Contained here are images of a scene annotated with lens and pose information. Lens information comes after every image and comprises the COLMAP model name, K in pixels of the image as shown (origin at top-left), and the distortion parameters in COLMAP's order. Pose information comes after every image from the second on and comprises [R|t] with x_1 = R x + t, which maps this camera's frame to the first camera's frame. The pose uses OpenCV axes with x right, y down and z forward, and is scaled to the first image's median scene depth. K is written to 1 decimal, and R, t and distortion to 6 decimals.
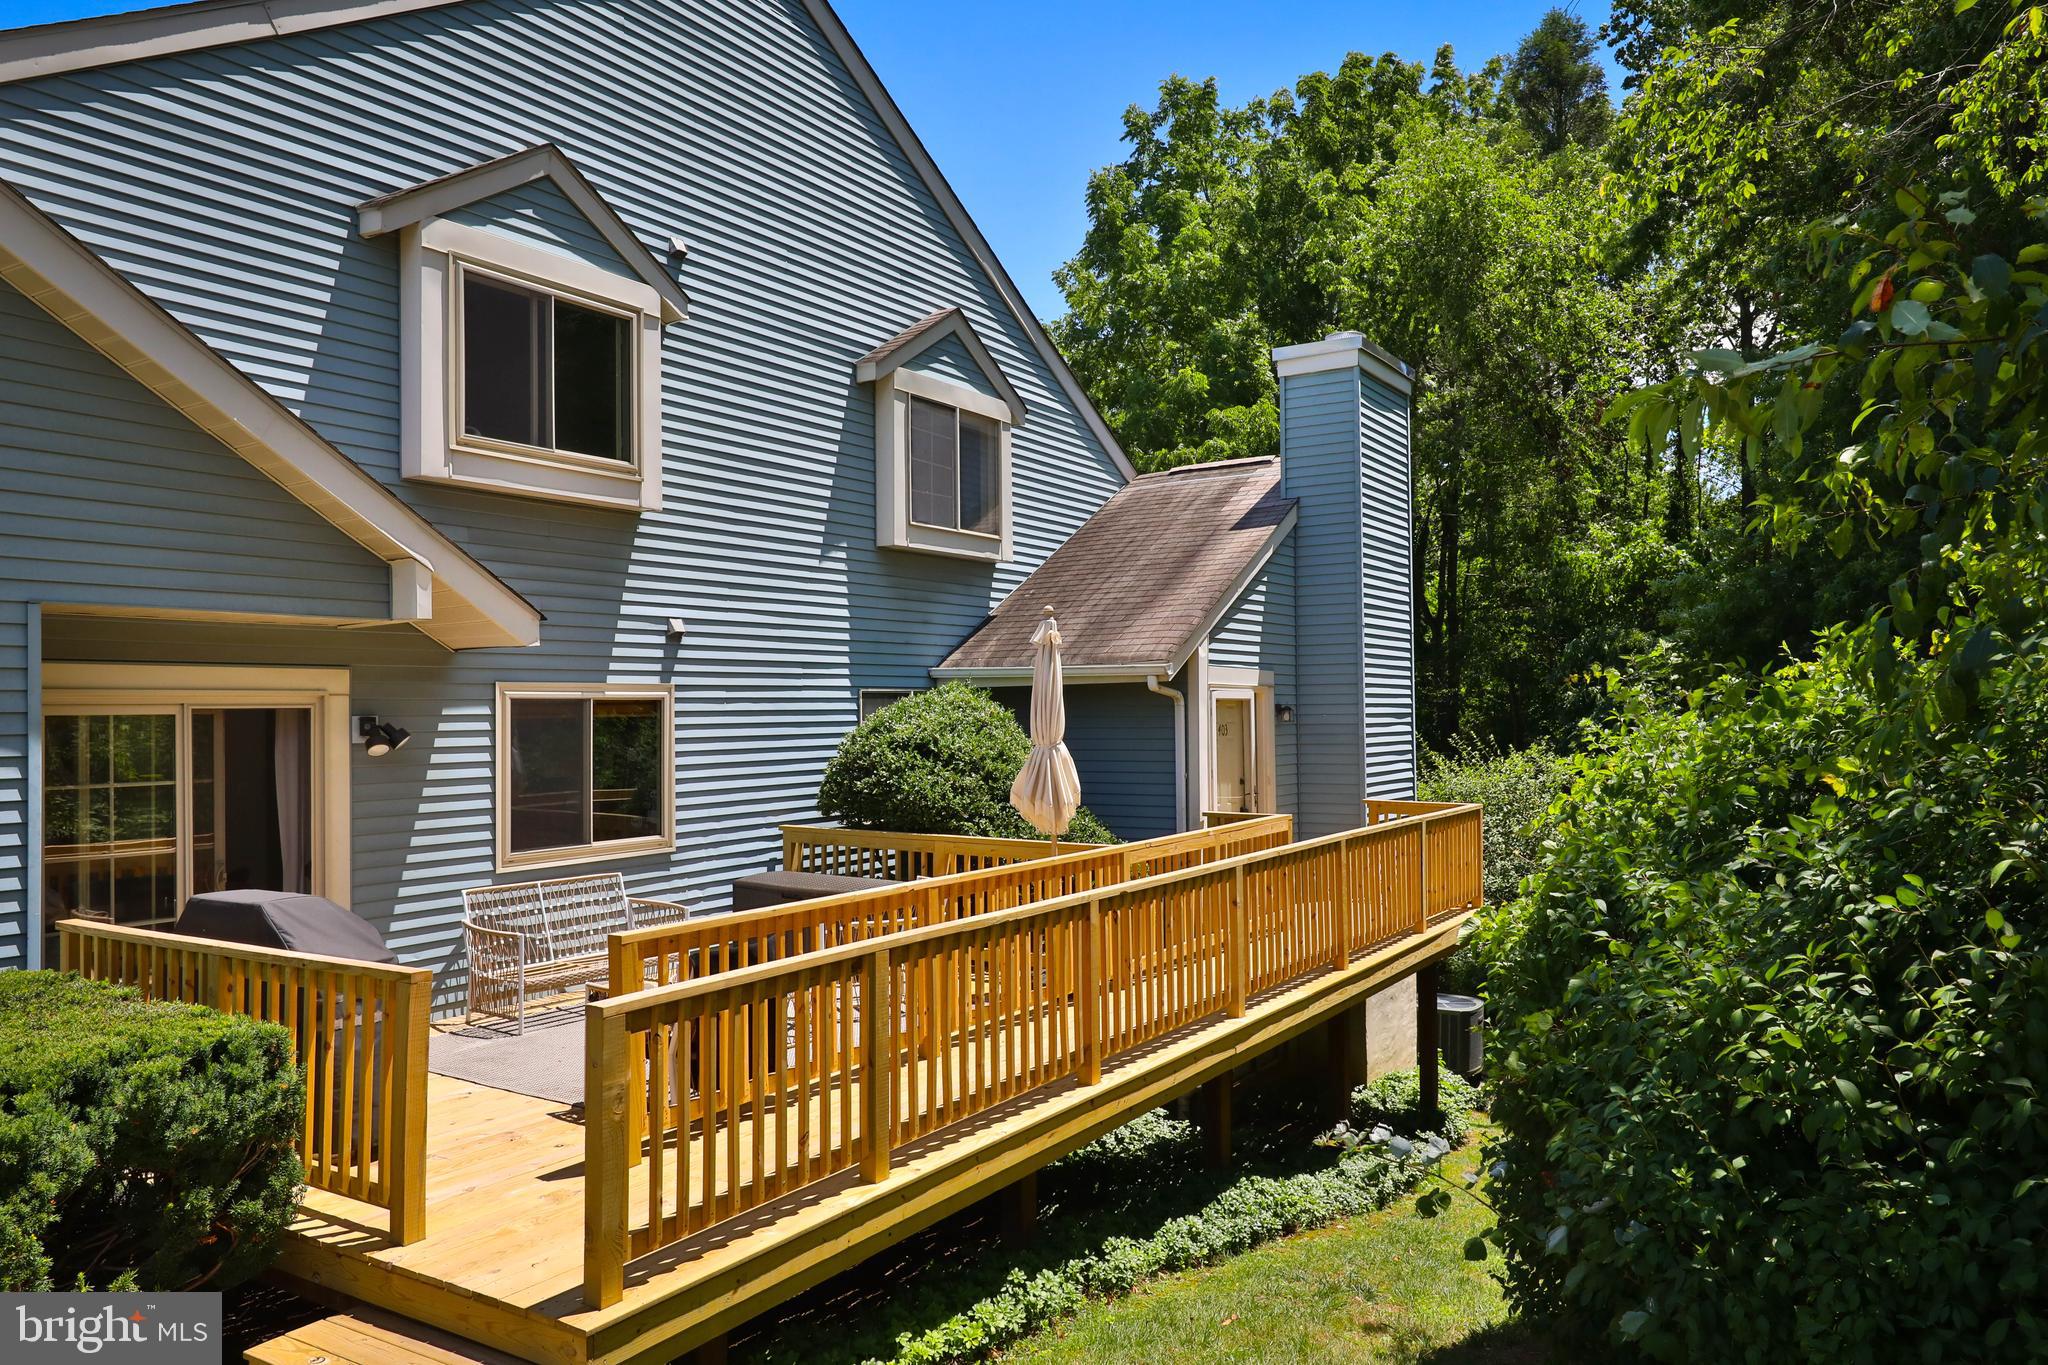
lens RADIAL K [[1422.0, 0, 1028.5], [0, 1422.0, 700.9], [0, 0, 1]] dist [0.019256, -0.016239]
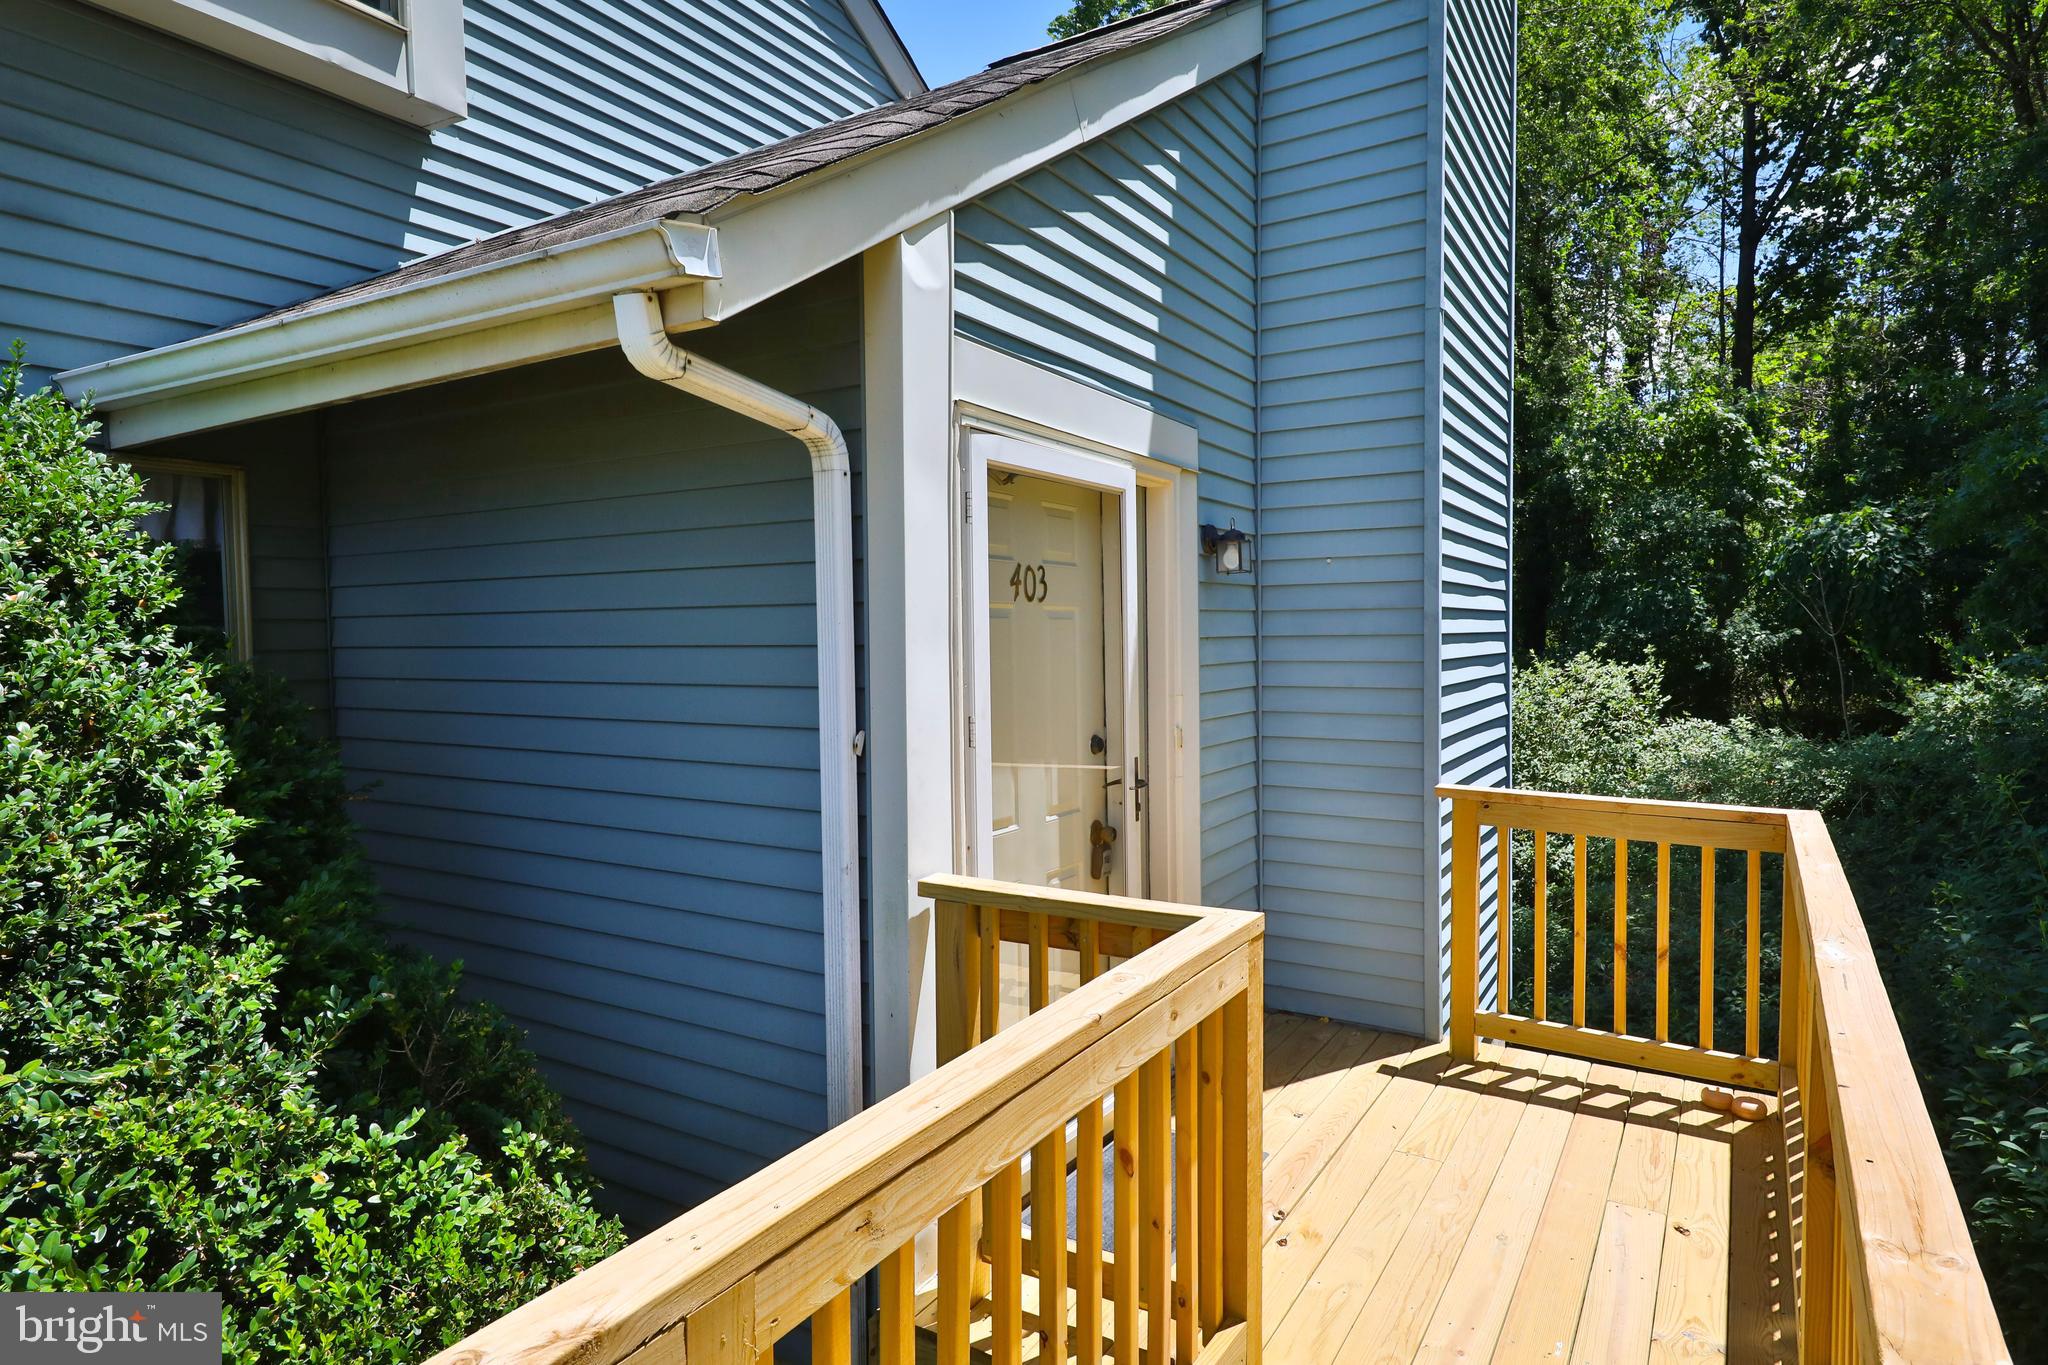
lens RADIAL K [[1140.0, 0, 1025.0], [0, 1140.0, 679.5], [0, 0, 1]] dist [0.025758, -0.004352]
pose [[0.999945, 0.000071, 0.010442, 0.168389], [-0.000565, 0.998879, 0.047340, 0.037698], [-0.010427, -0.047343, 0.998824, 0.950011]]
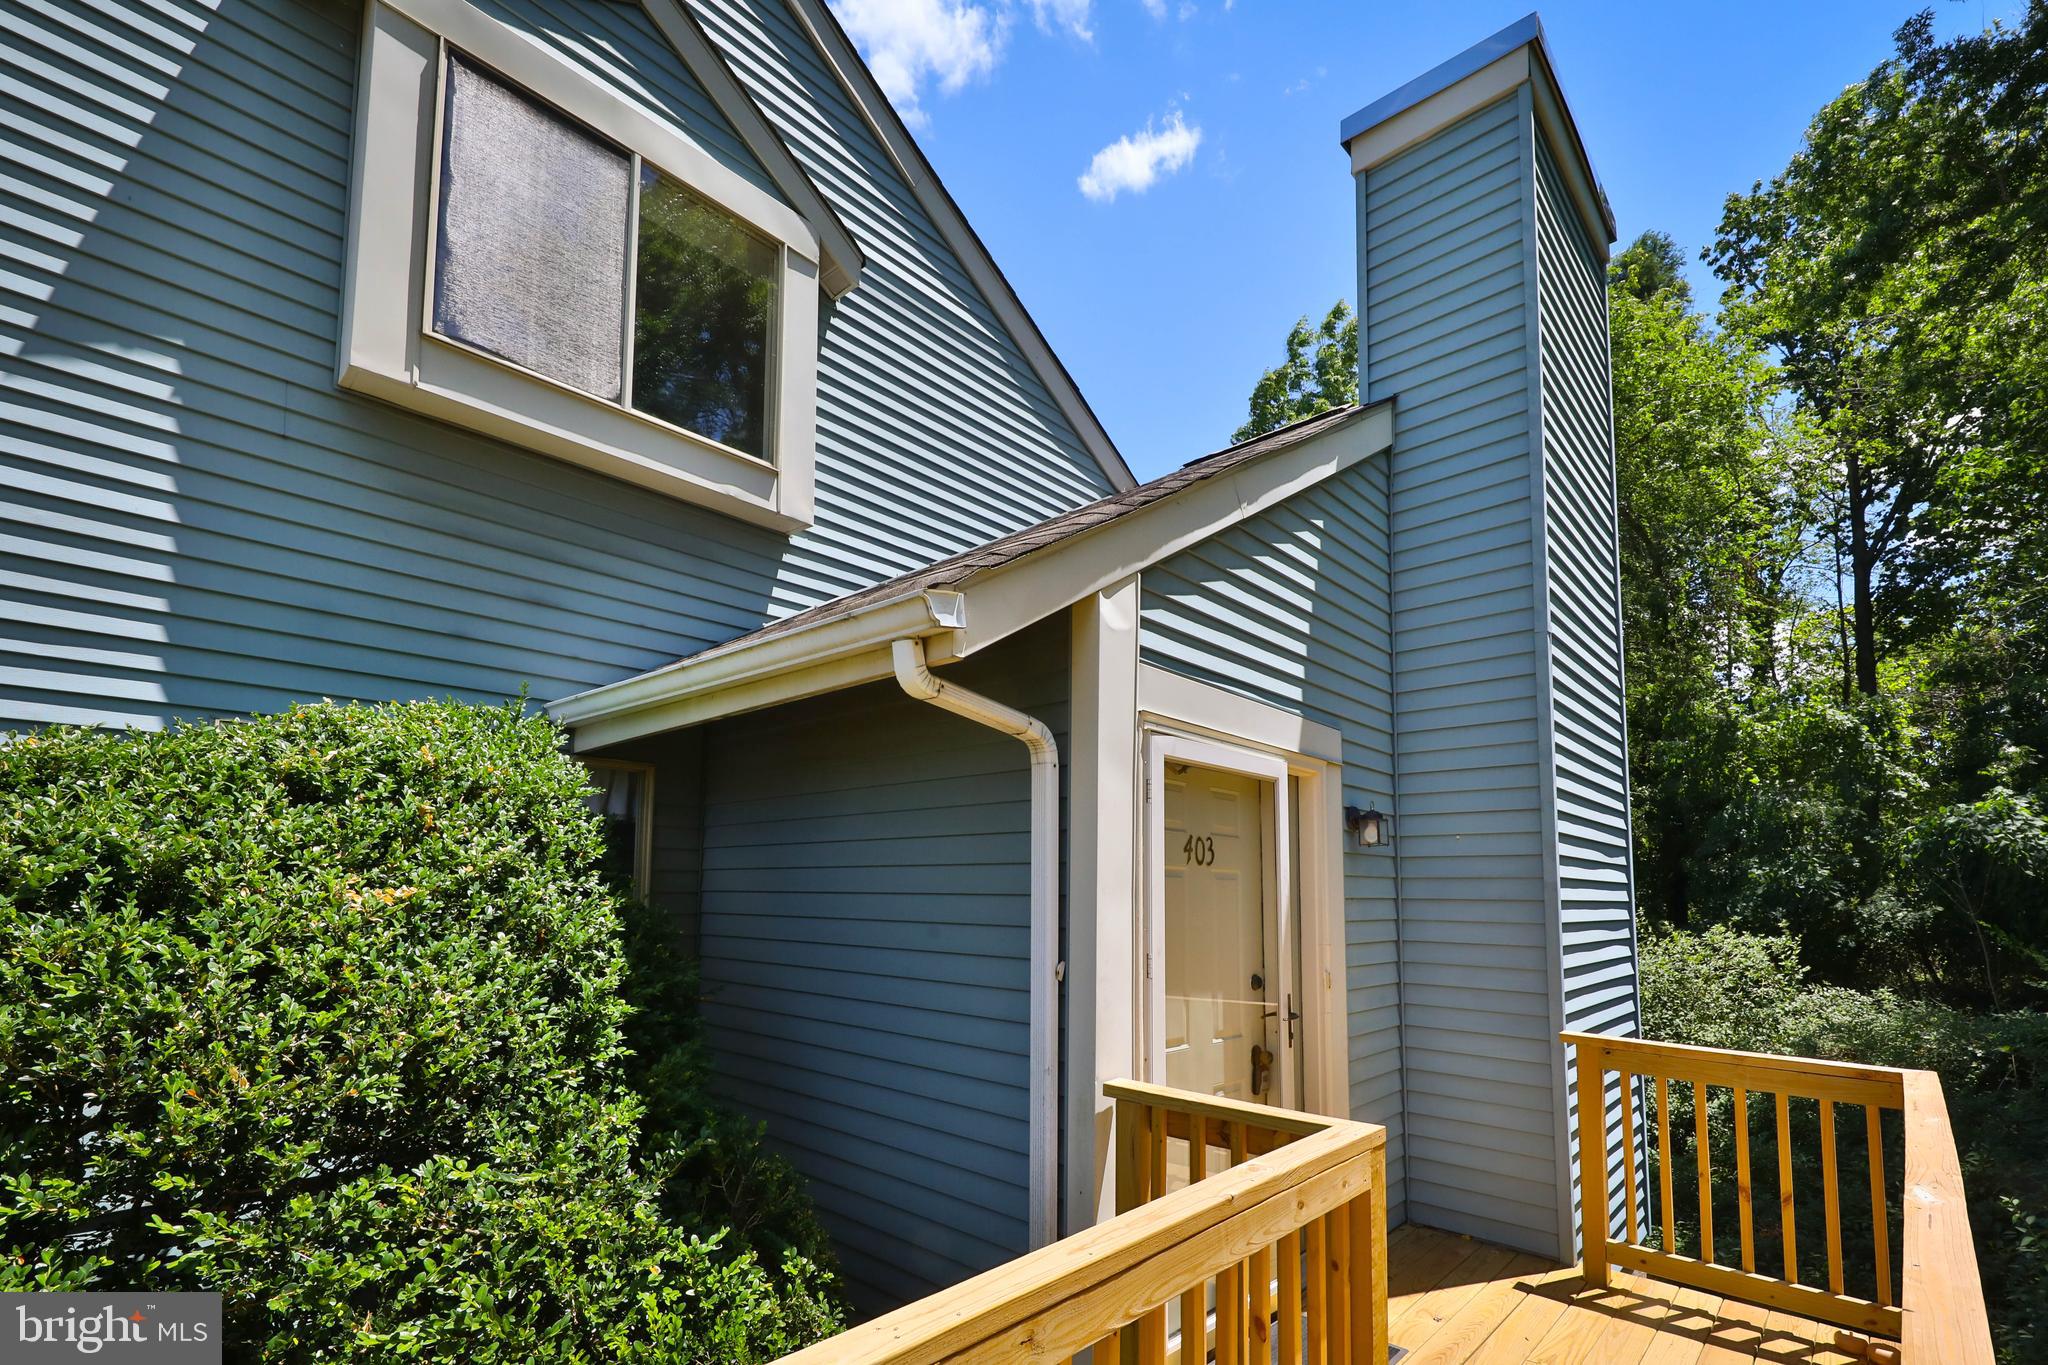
lens RADIAL K [[911.2, 0, 1054.4], [0, 911.2, 828.9], [0, 0, 1]] dist [0.018816, -0.002576]
pose [[0.985313, 0.011215, -0.170389, 0.177335], [-0.022294, 0.997749, -0.063248, 0.039839], [0.169296, 0.066118, 0.983345, 0.941786]]
